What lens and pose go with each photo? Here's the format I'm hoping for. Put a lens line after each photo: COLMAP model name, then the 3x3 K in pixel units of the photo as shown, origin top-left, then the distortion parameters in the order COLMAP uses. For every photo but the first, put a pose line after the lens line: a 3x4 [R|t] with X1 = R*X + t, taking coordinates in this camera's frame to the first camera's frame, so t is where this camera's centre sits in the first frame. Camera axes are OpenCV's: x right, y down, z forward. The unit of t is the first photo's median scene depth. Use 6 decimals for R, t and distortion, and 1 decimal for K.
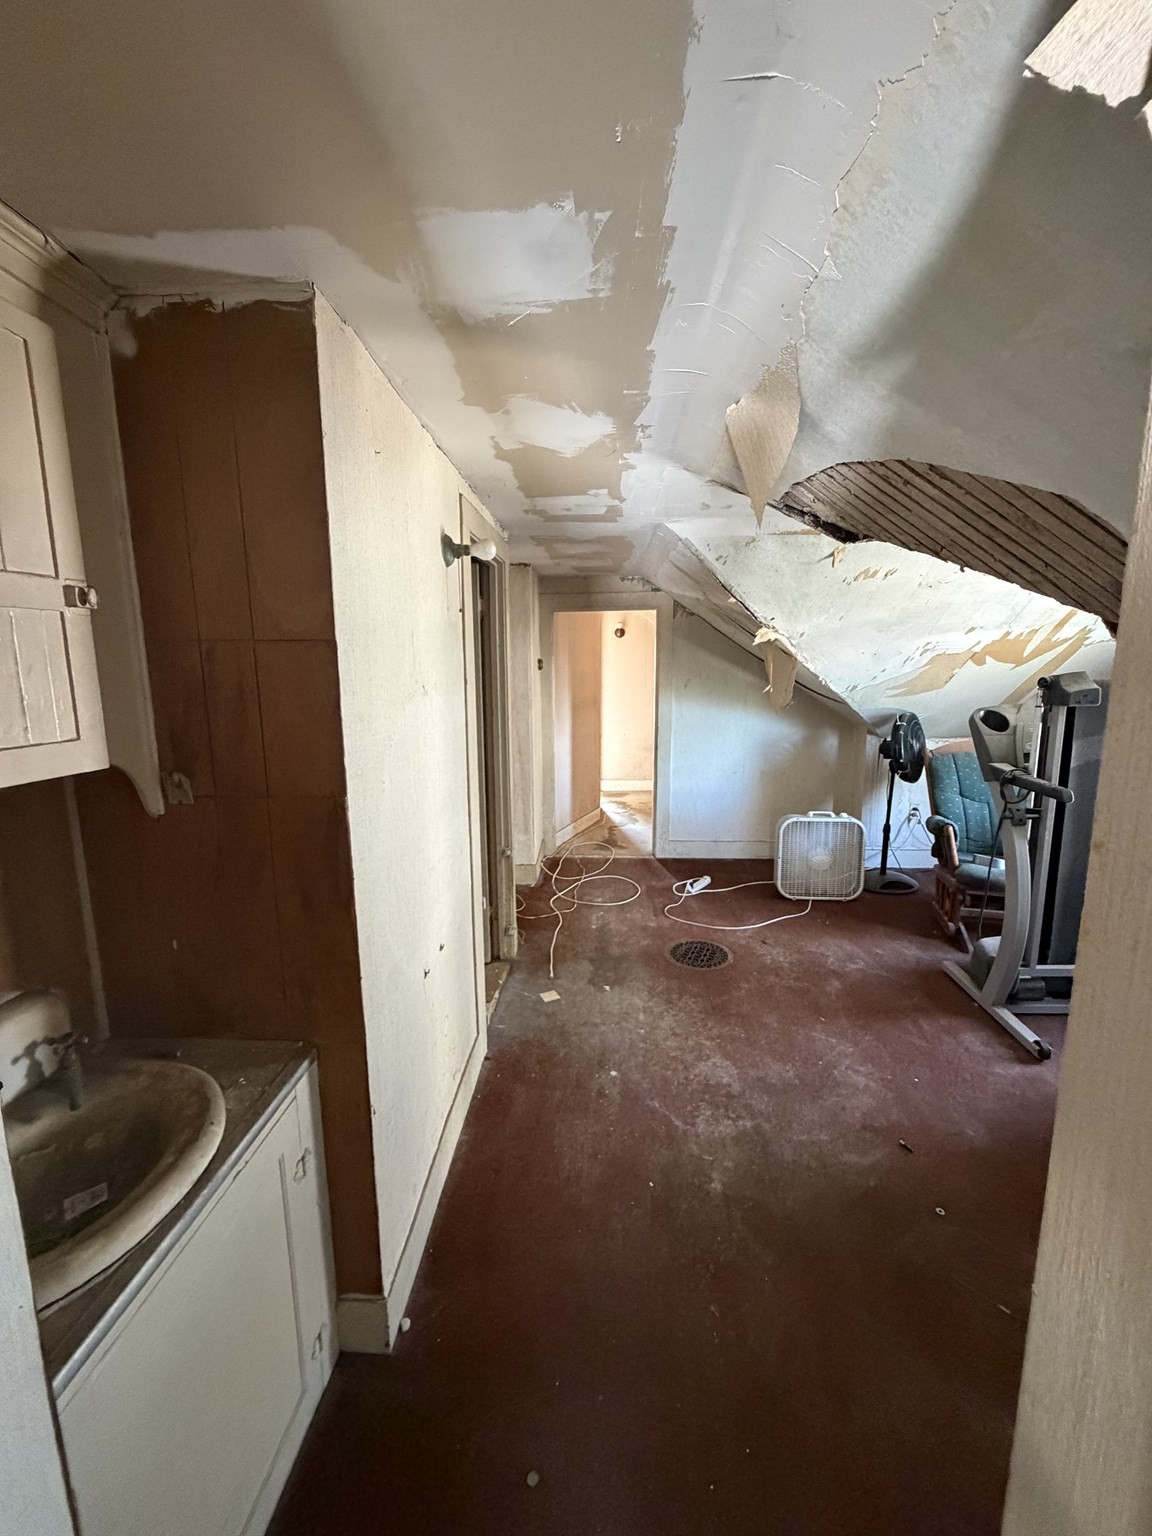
lens RADIAL K [[611.5, 0, 575.7], [0, 611.5, 763.7], [0, 0, 1]] dist [0.001077, -0.000277]
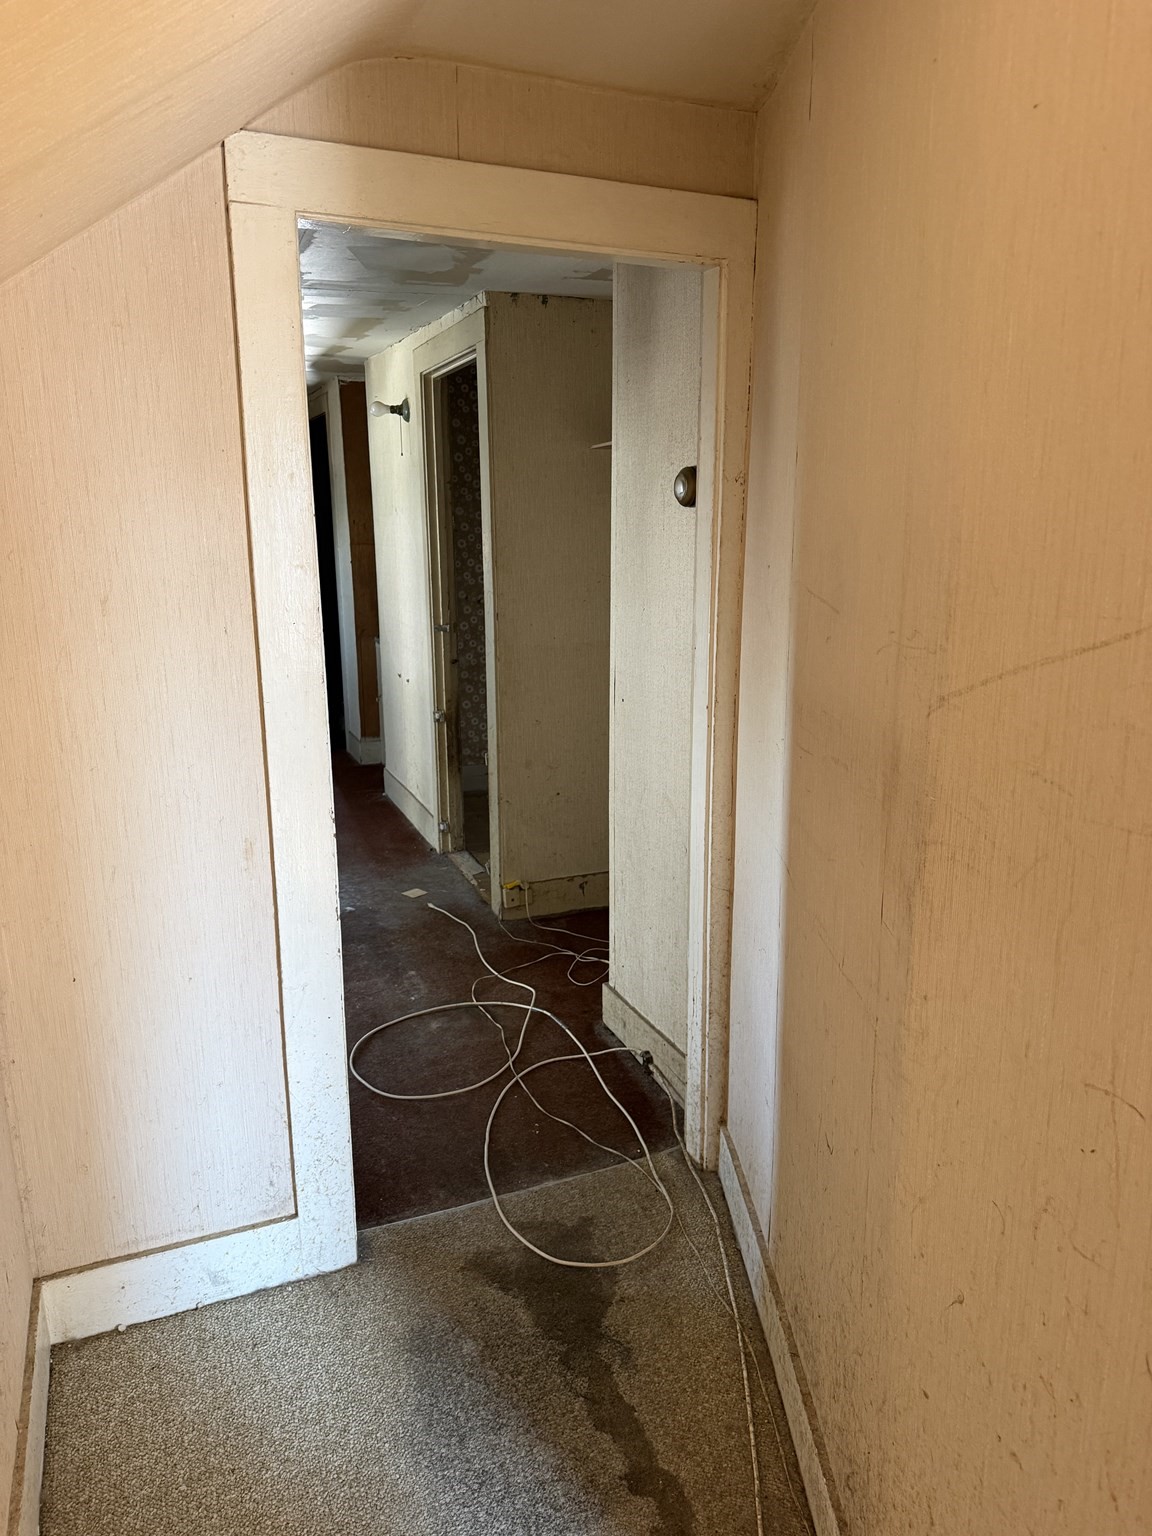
lens RADIAL K [[1066.1, 0, 581.2], [0, 1066.1, 765.2], [0, 0, 1]] dist [0.004793, 0.000149]
pose [[-0.904217, 0.105100, -0.413939, 0.340789], [-0.065171, 0.923937, 0.376951, -0.354785], [0.422071, 0.367823, -0.828590, 2.252812]]
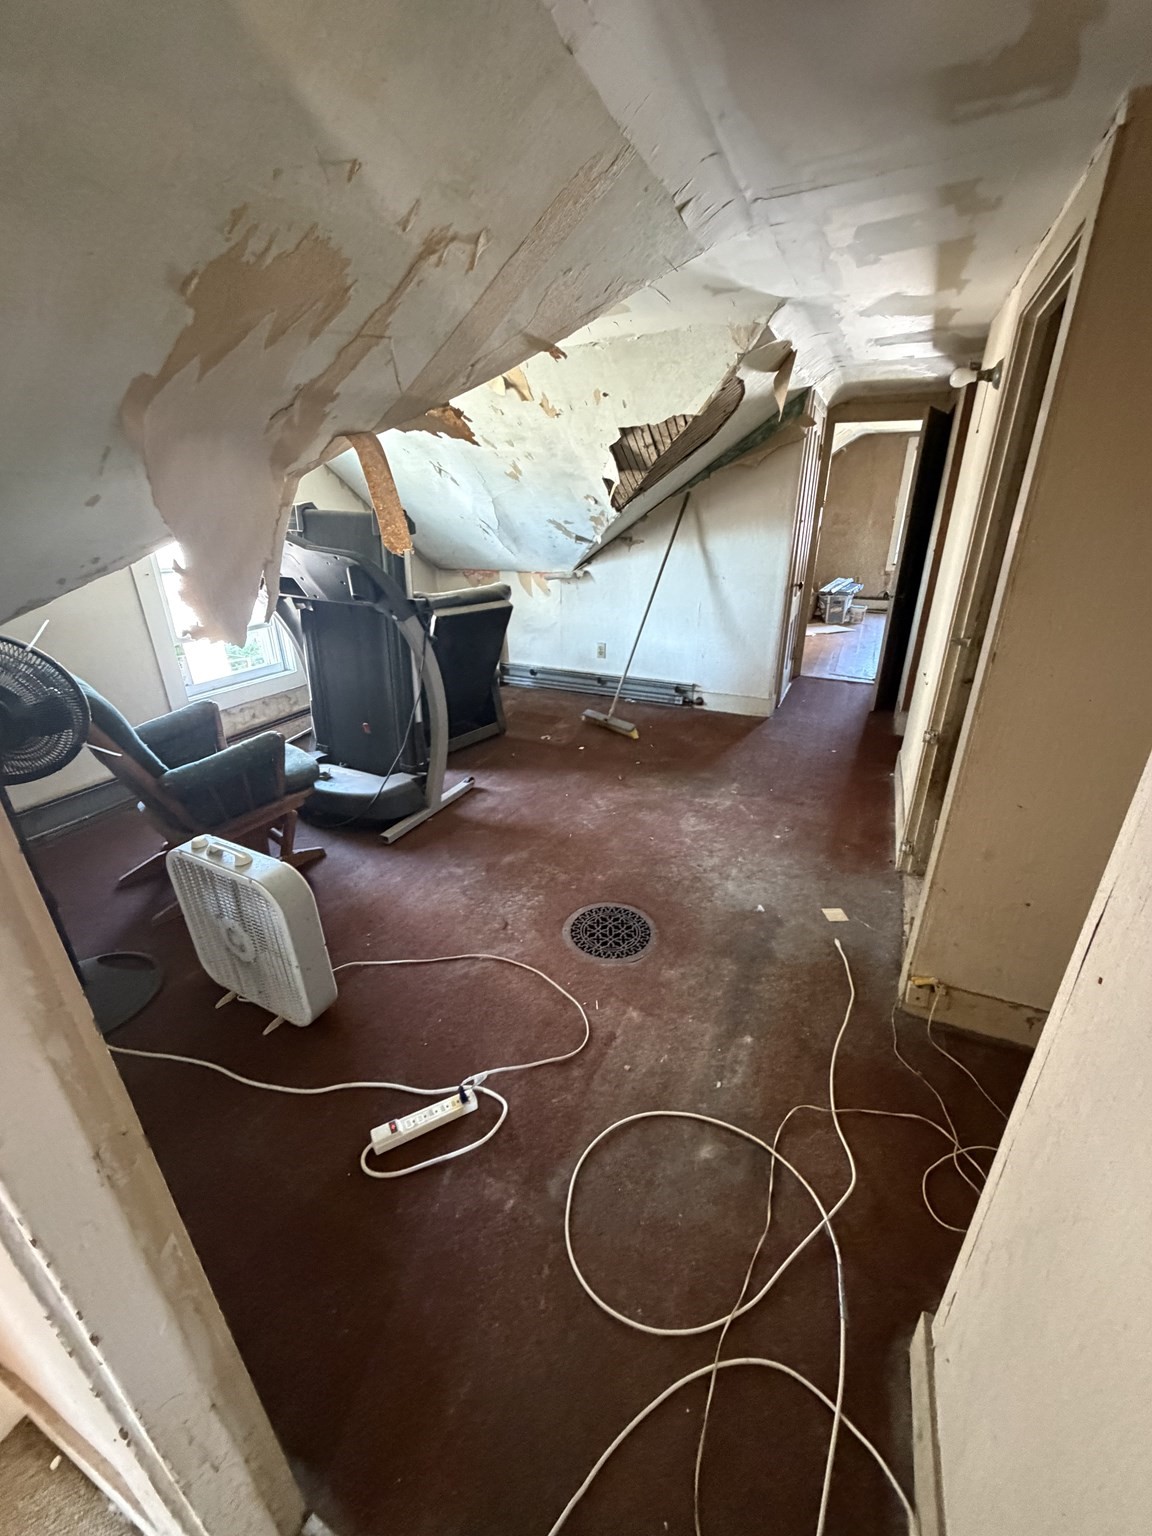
lens RADIAL K [[611.5, 0, 576.3], [0, 611.5, 761.1], [0, 0, 1]] dist [0.001077, -0.000277]
pose [[-0.924755, -0.128710, 0.358138, 0.011531], [0.085077, 0.847335, 0.524200, -0.259623], [-0.370933, 0.515225, -0.772627, 1.660285]]
